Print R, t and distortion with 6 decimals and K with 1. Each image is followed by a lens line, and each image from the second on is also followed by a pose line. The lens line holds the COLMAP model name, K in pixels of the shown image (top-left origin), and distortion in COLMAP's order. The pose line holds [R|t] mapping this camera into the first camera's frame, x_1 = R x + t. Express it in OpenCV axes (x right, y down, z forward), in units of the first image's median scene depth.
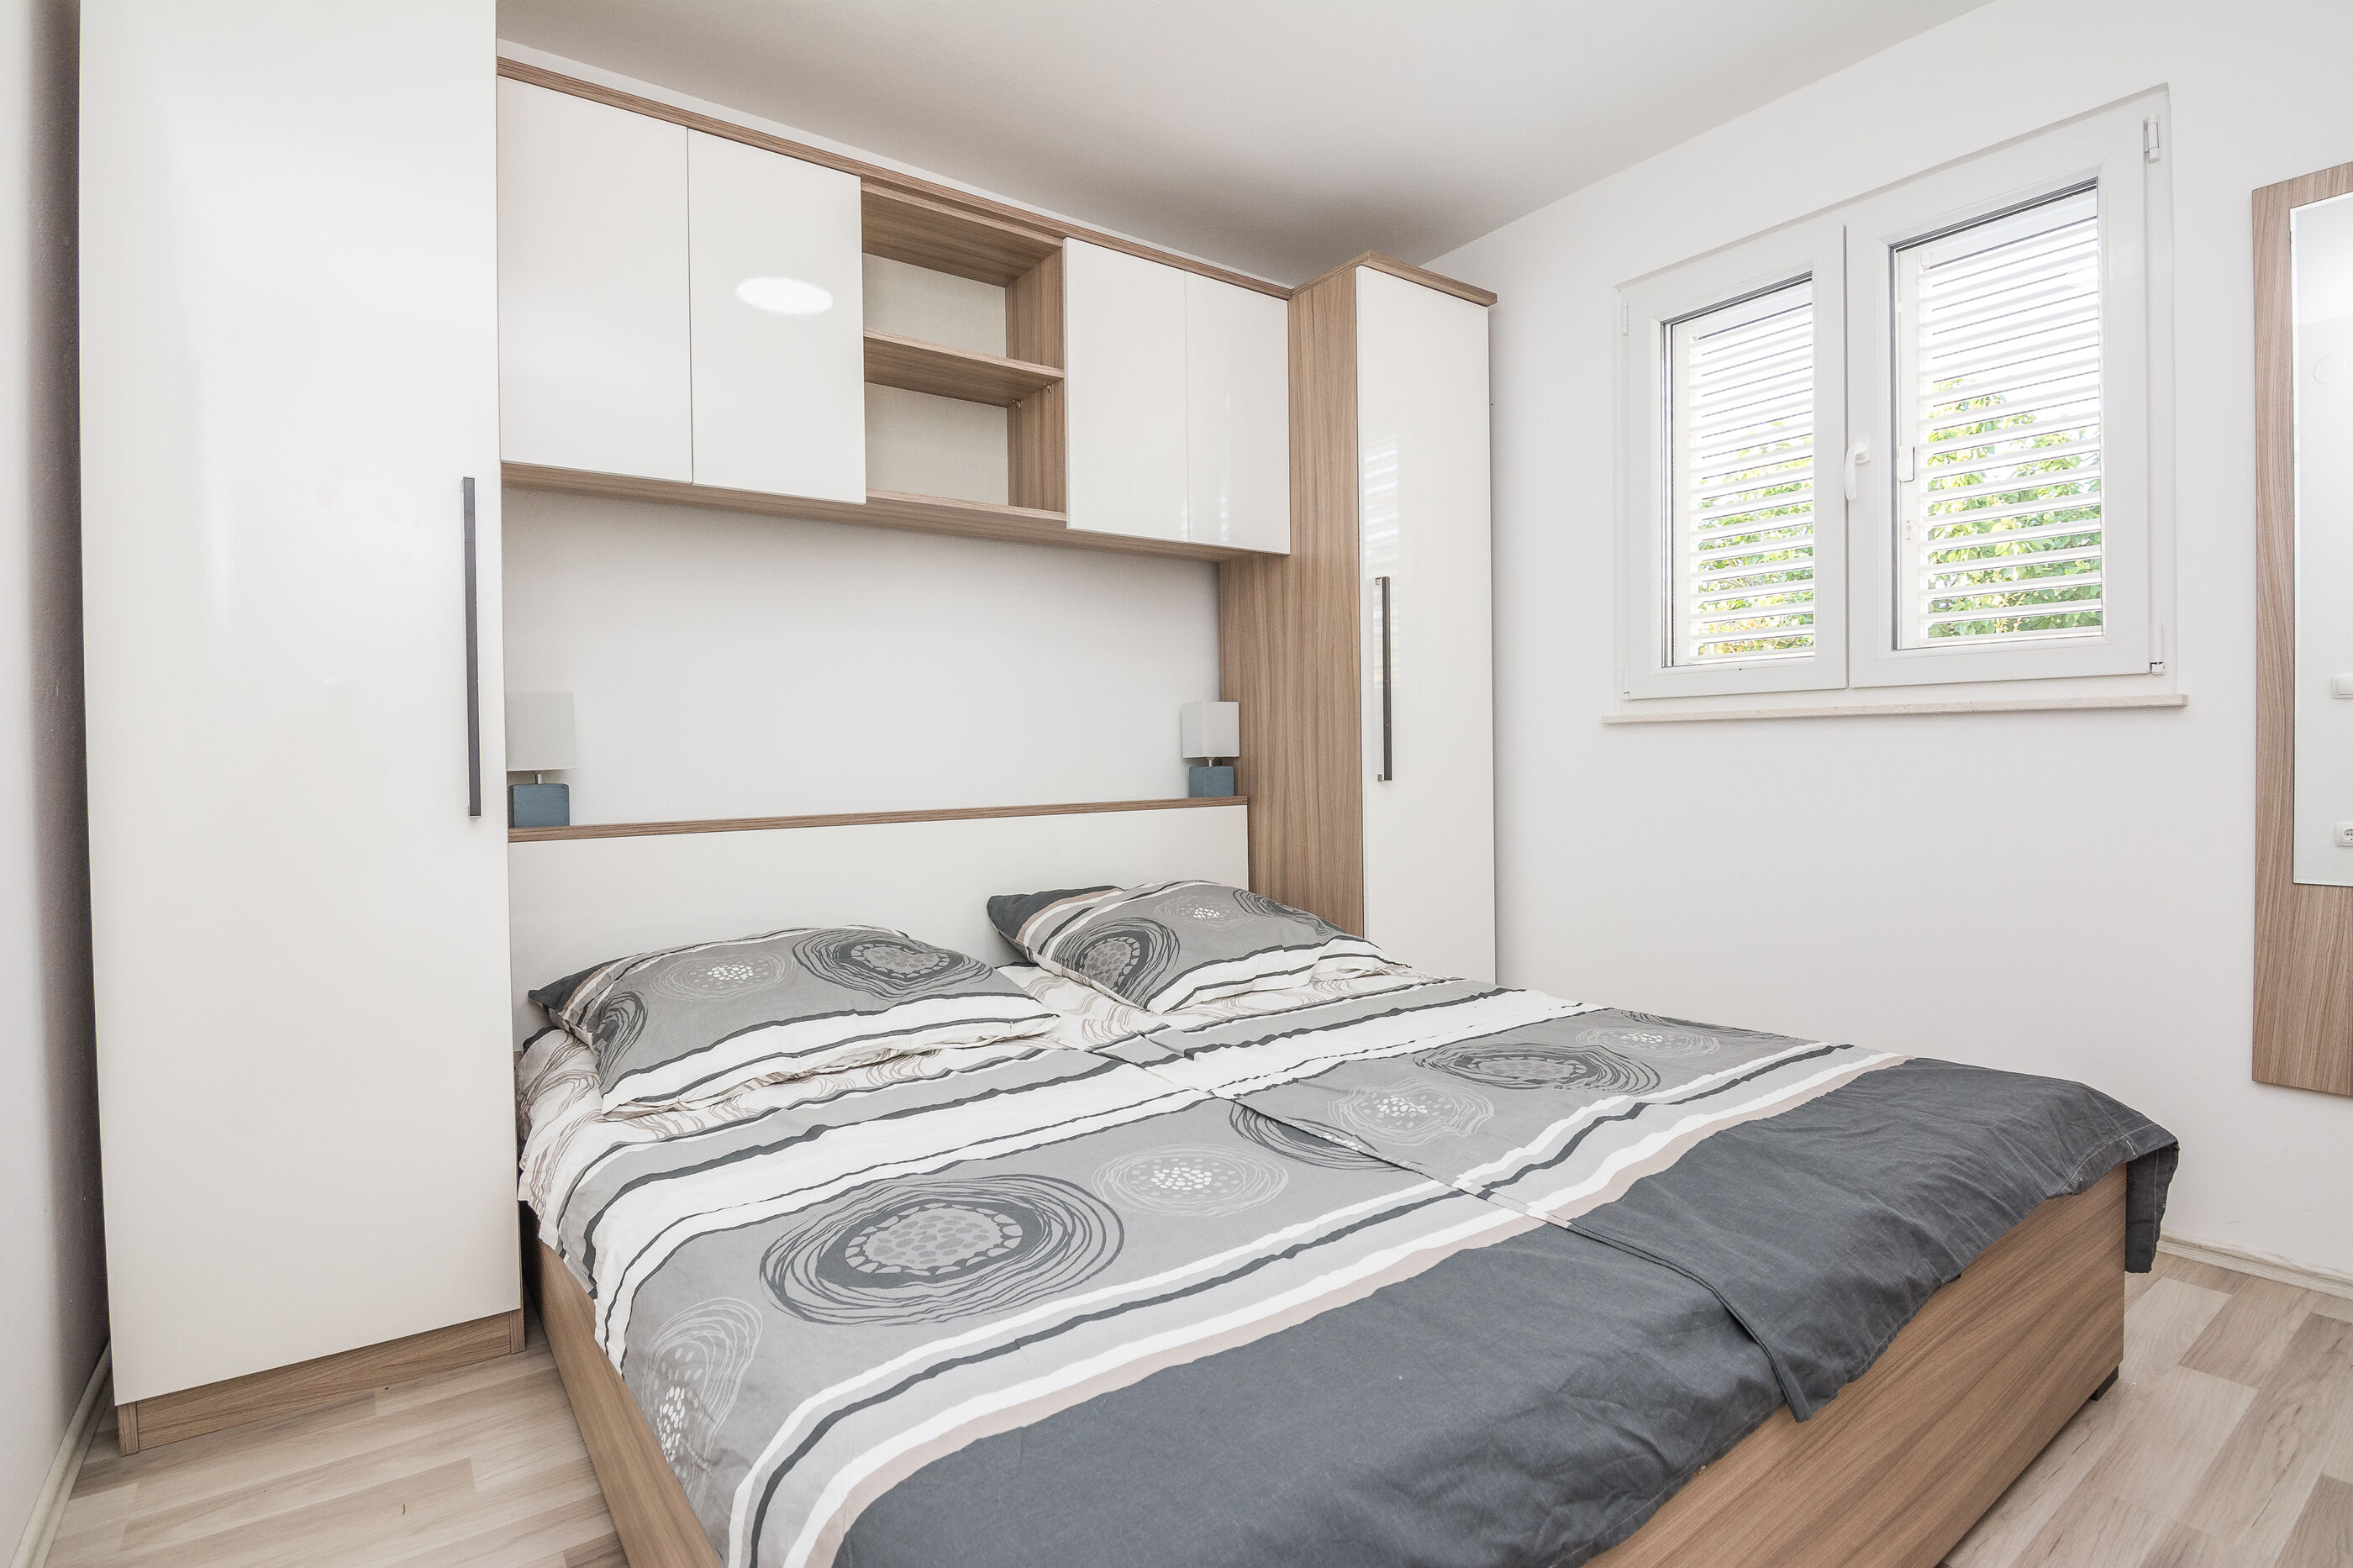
lens RADIAL K [[1156.4, 0, 1196.4], [0, 1156.4, 772.4], [0, 0, 1]] dist [-0.003588, -0.011915]
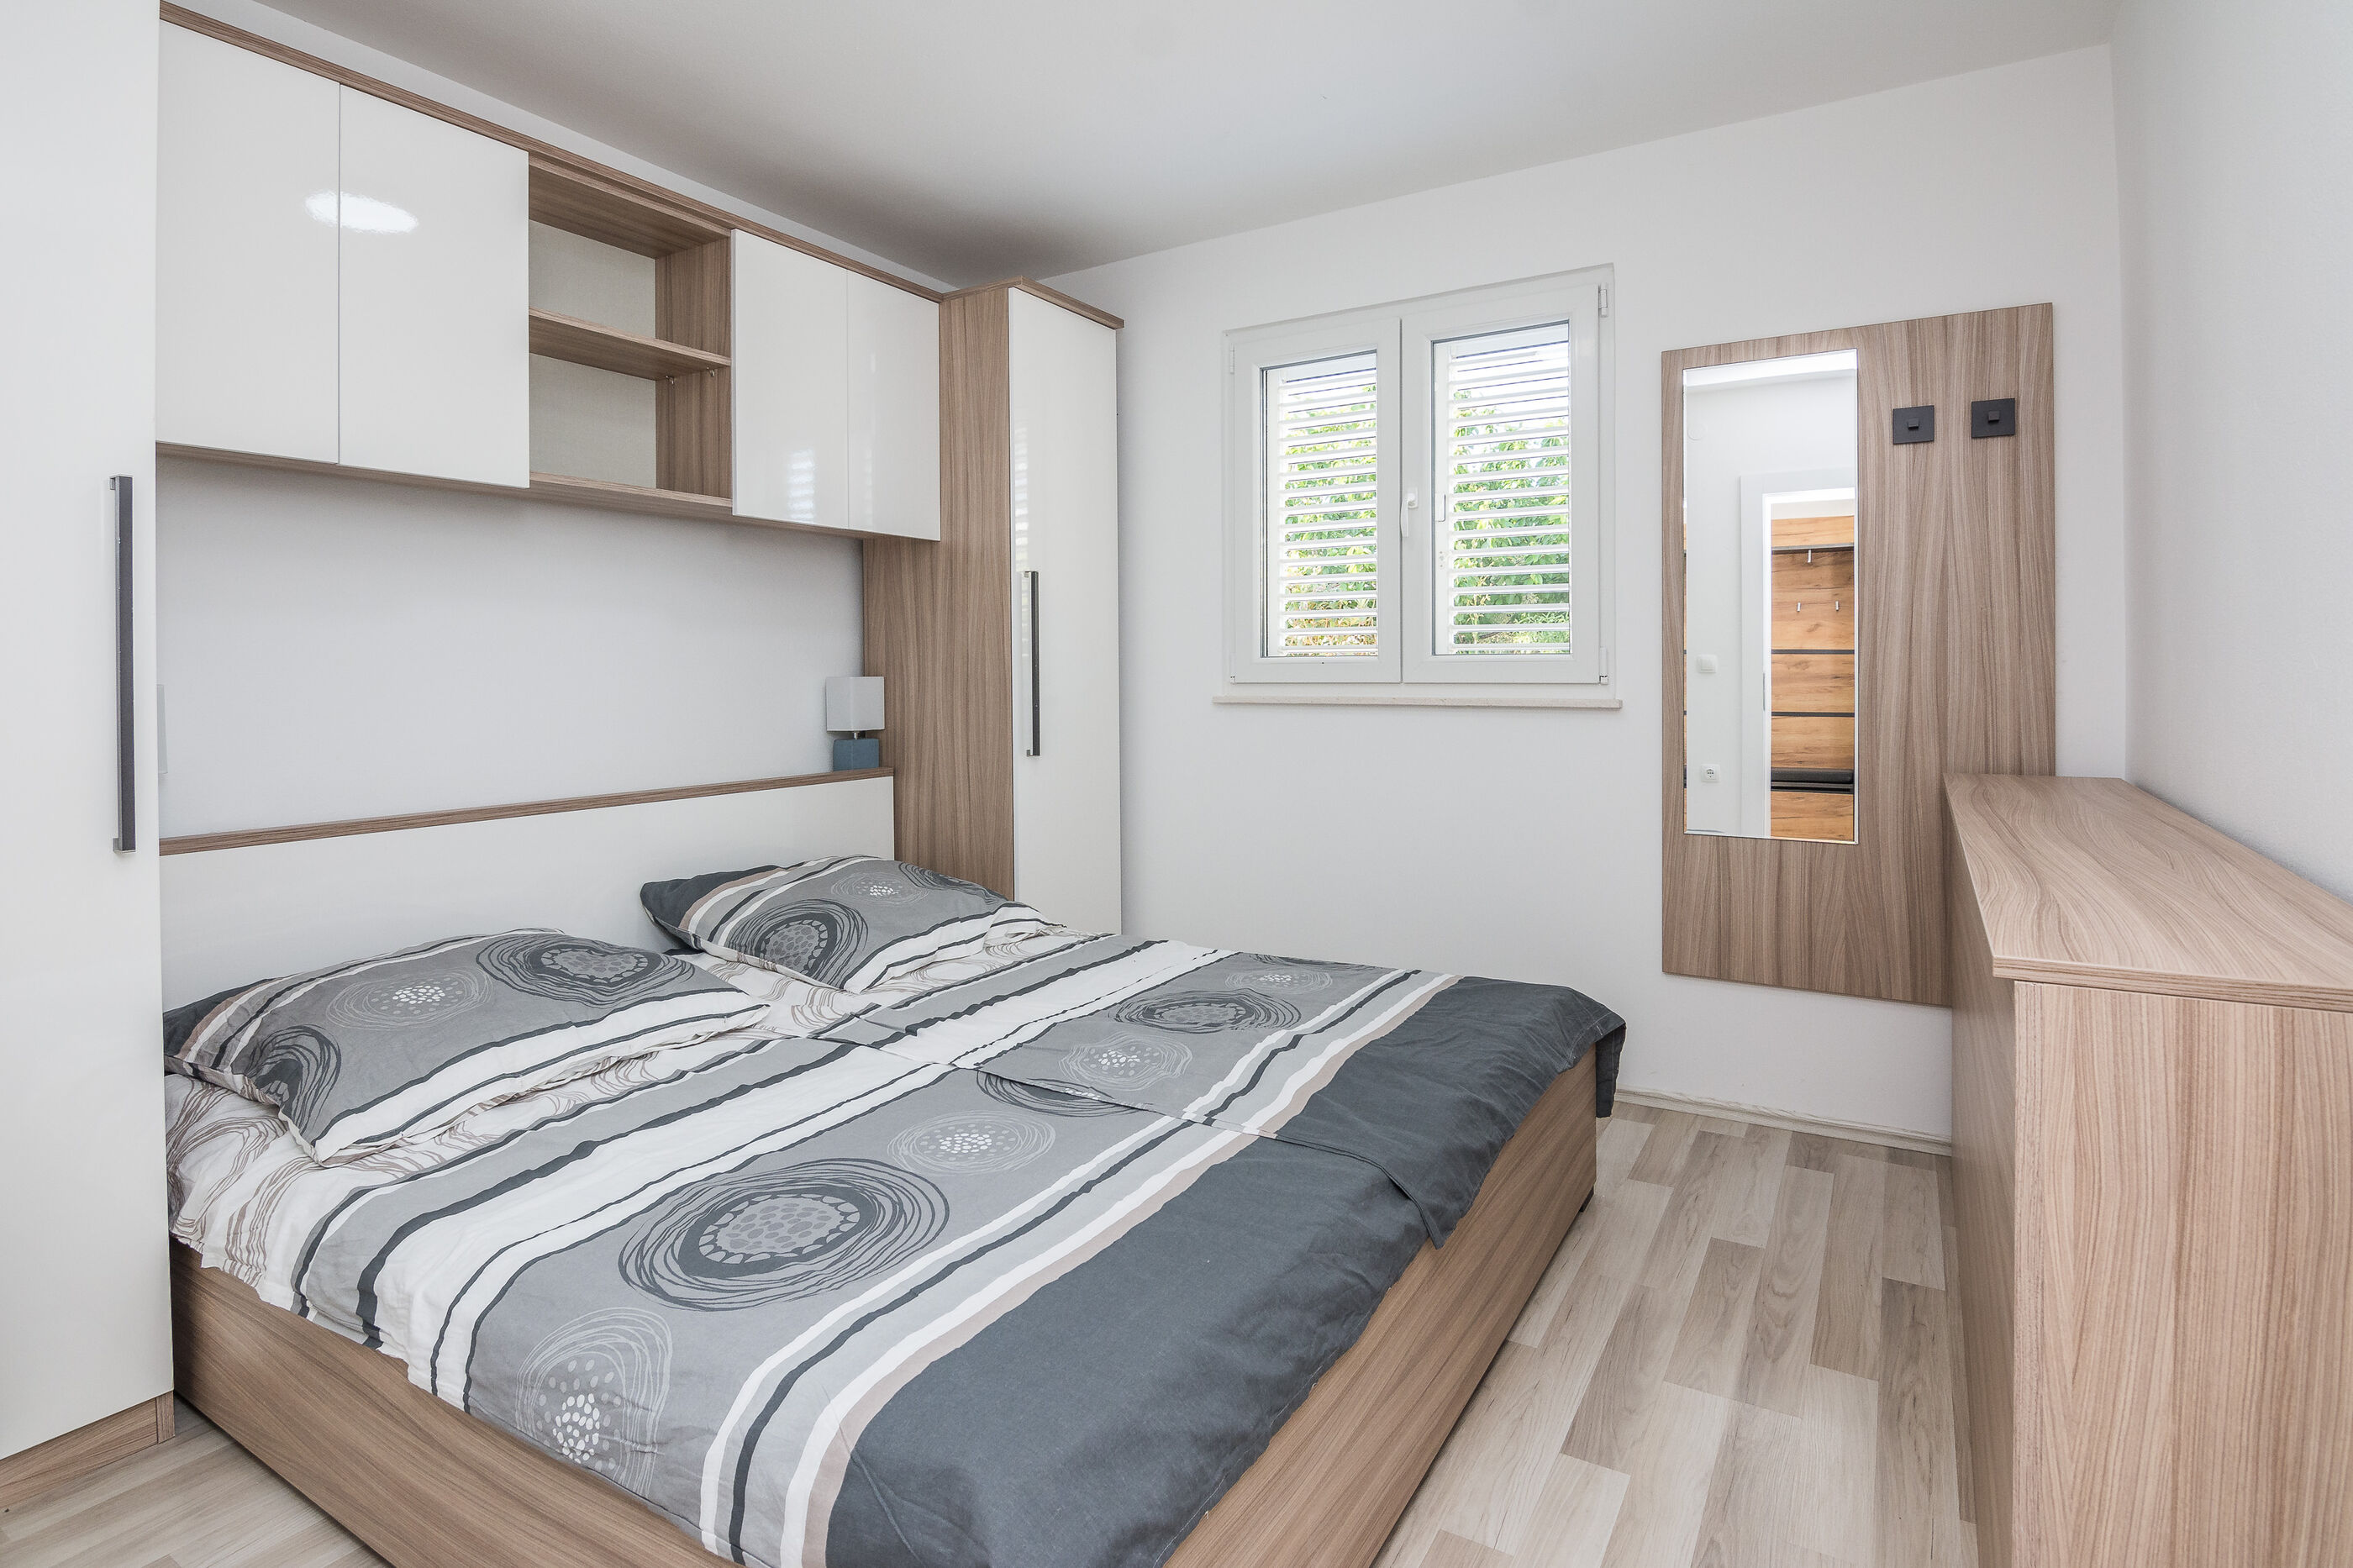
lens RADIAL K [[1165.0, 0, 1214.9], [0, 1165.0, 678.6], [0, 0, 1]] dist [-0.000053, -0.008661]
pose [[0.922797, 0.009598, 0.385167, -0.185013], [-0.002315, 0.999810, -0.019368, -0.079457], [-0.385280, 0.016981, 0.922644, -0.162833]]
